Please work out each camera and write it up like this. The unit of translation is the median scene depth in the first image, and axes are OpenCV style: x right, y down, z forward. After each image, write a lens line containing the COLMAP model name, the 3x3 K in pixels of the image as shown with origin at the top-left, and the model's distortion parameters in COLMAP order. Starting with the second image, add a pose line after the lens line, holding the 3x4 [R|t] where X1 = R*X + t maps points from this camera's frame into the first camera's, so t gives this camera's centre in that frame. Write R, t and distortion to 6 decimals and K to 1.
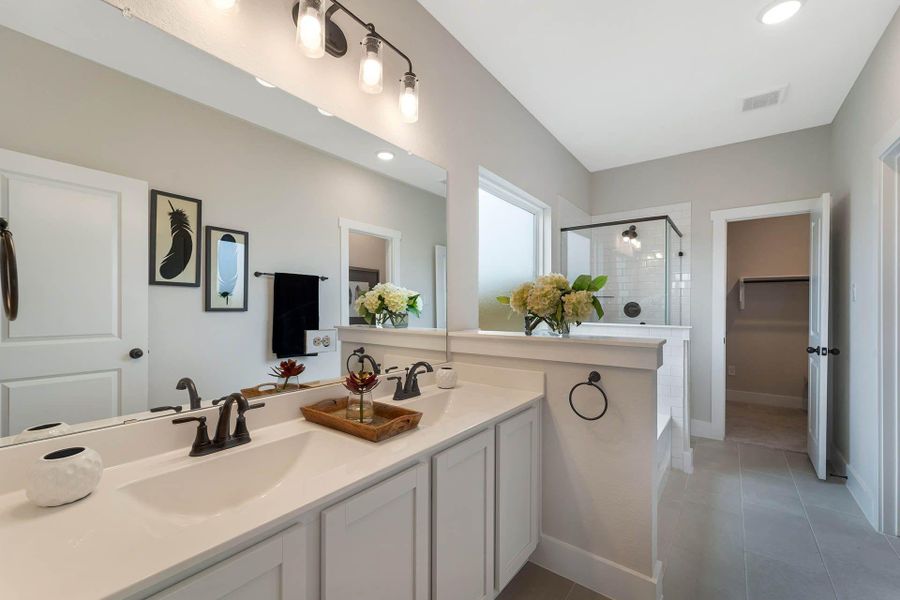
lens RADIAL K [[369.4, 0, 451.7], [0, 369.4, 302.6], [0, 0, 1]] dist [0.003317, 0.000438]
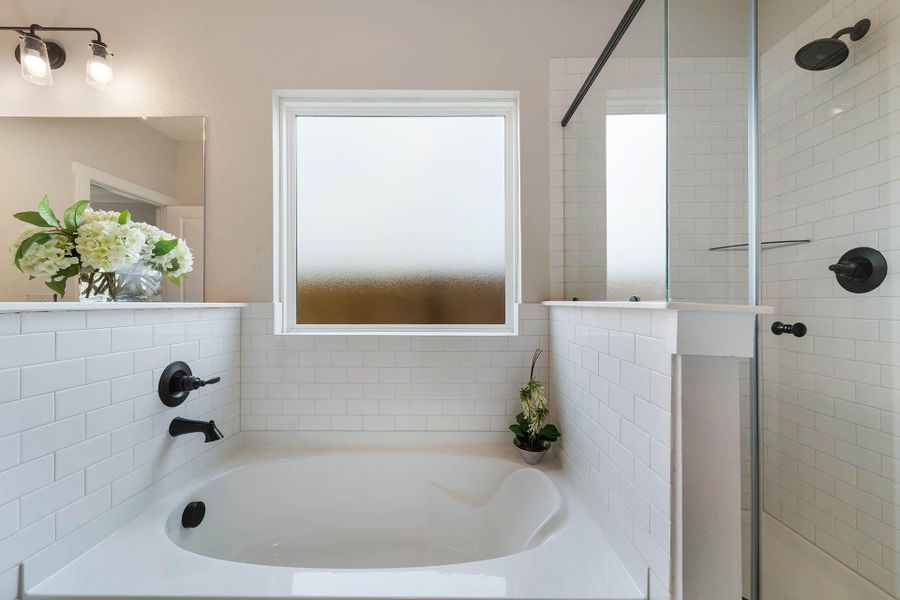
lens RADIAL K [[369.4, 0, 451.7], [0, 369.4, 302.6], [0, 0, 1]] dist [0.003317, 0.000438]
pose [[0.598538, -0.007465, -0.801060, 1.152439], [0.011650, 0.999932, -0.000614, 0.096032], [0.801010, -0.008965, 0.598584, 1.053971]]
